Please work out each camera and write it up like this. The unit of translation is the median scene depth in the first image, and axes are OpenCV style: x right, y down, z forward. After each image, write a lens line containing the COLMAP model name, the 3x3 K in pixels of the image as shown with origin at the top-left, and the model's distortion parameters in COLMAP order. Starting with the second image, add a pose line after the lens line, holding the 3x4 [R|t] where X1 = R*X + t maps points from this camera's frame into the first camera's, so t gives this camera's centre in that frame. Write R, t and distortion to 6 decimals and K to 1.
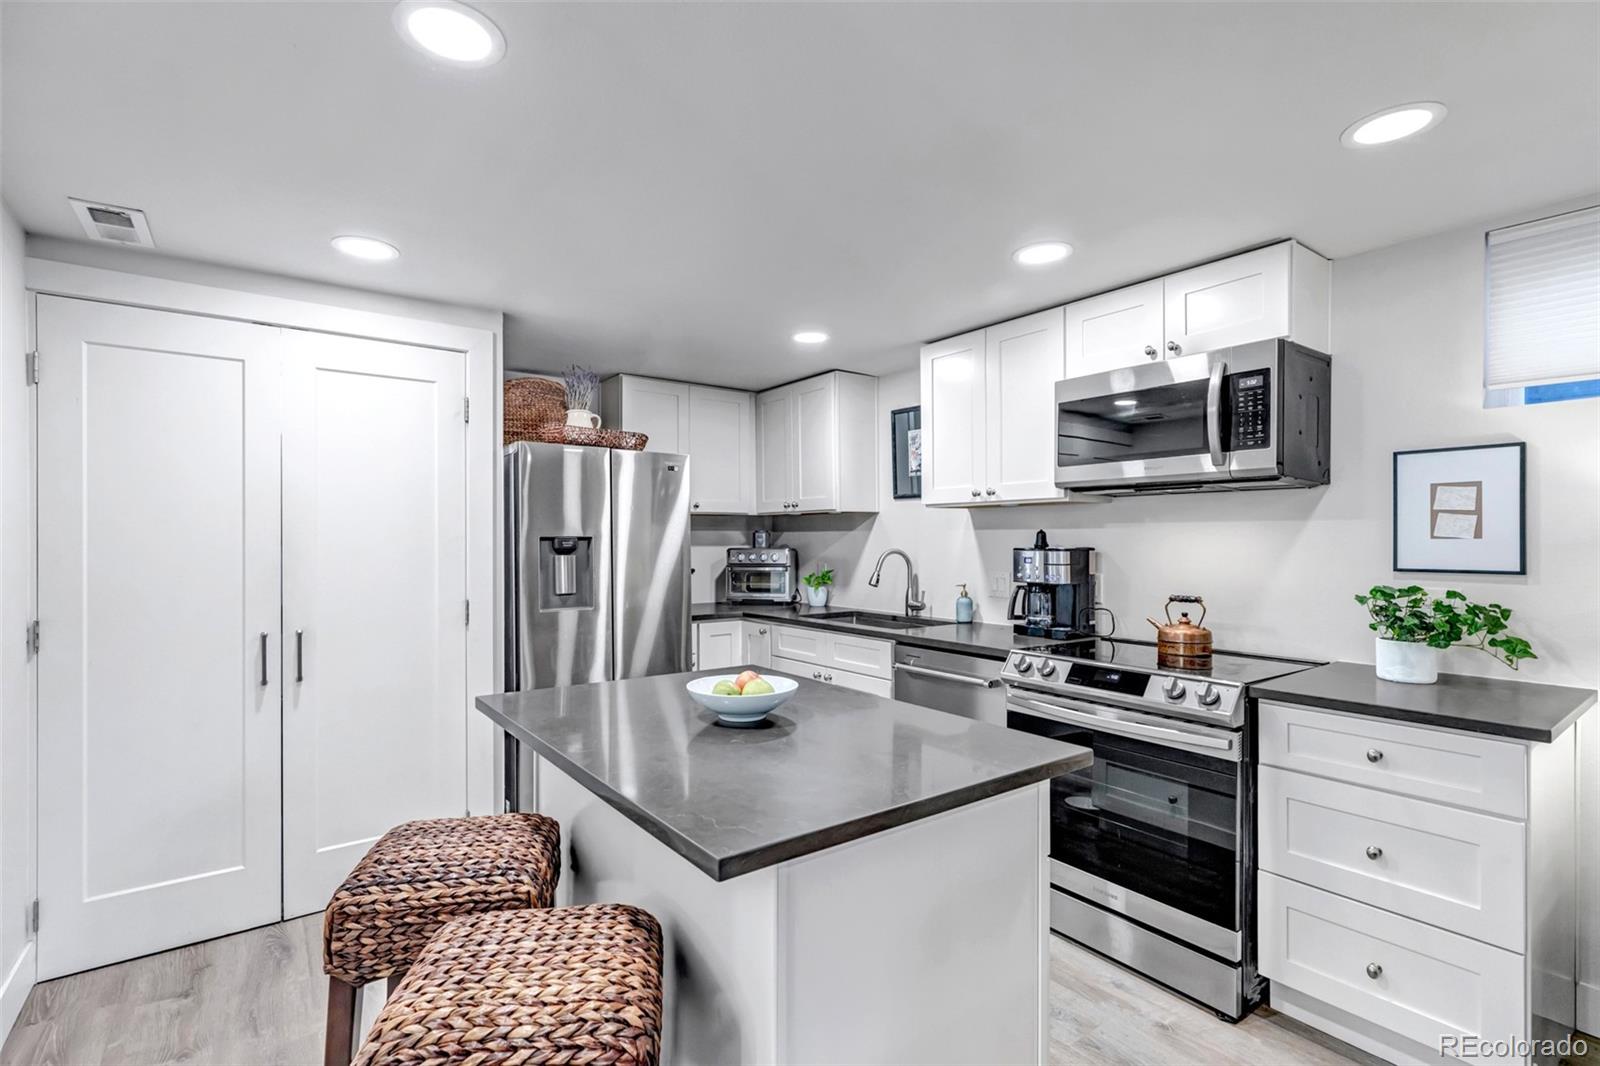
lens RADIAL K [[756.0, 0, 800.0], [0, 756.0, 533.0], [0, 0, 1]] dist [-0.000890, 0.000016]
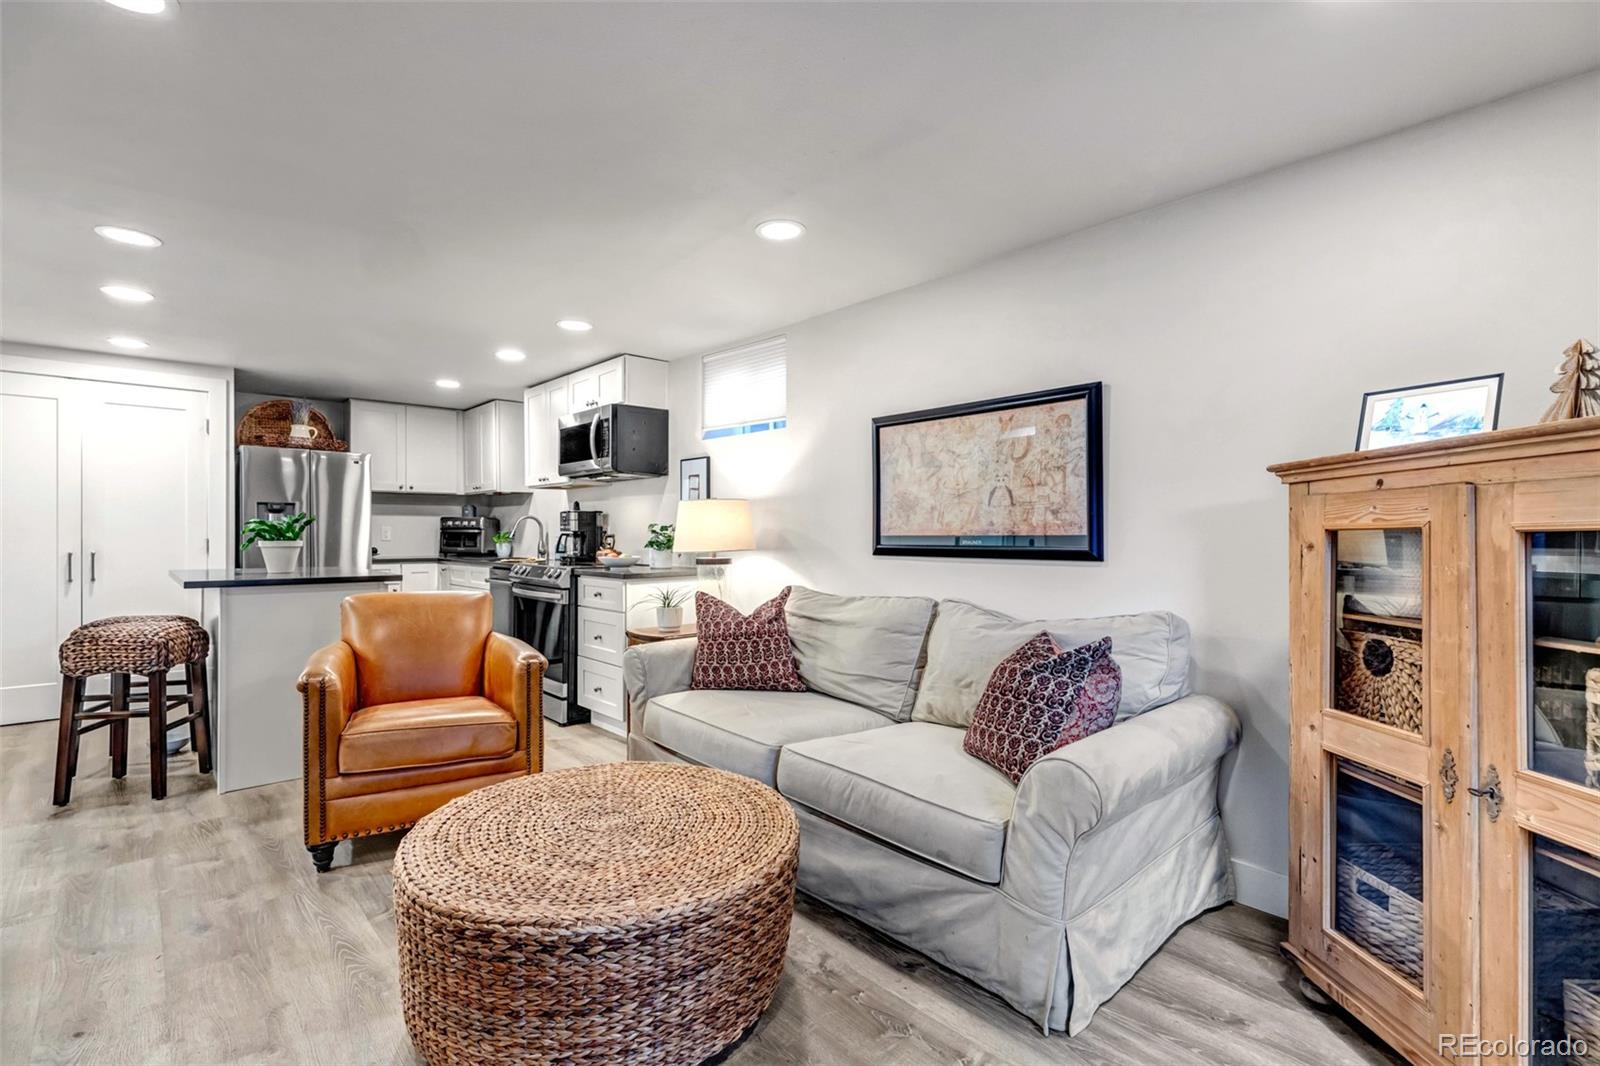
lens RADIAL K [[731.4, 0, 800.0], [0, 731.4, 533.0], [0, 0, 1]] dist [0.001449, 0.000584]
pose [[0.994121, 0.002695, 0.108242, 0.772554], [-0.004009, 0.999921, 0.011917, 0.055429], [-0.108201, -0.012280, 0.994053, -0.856353]]
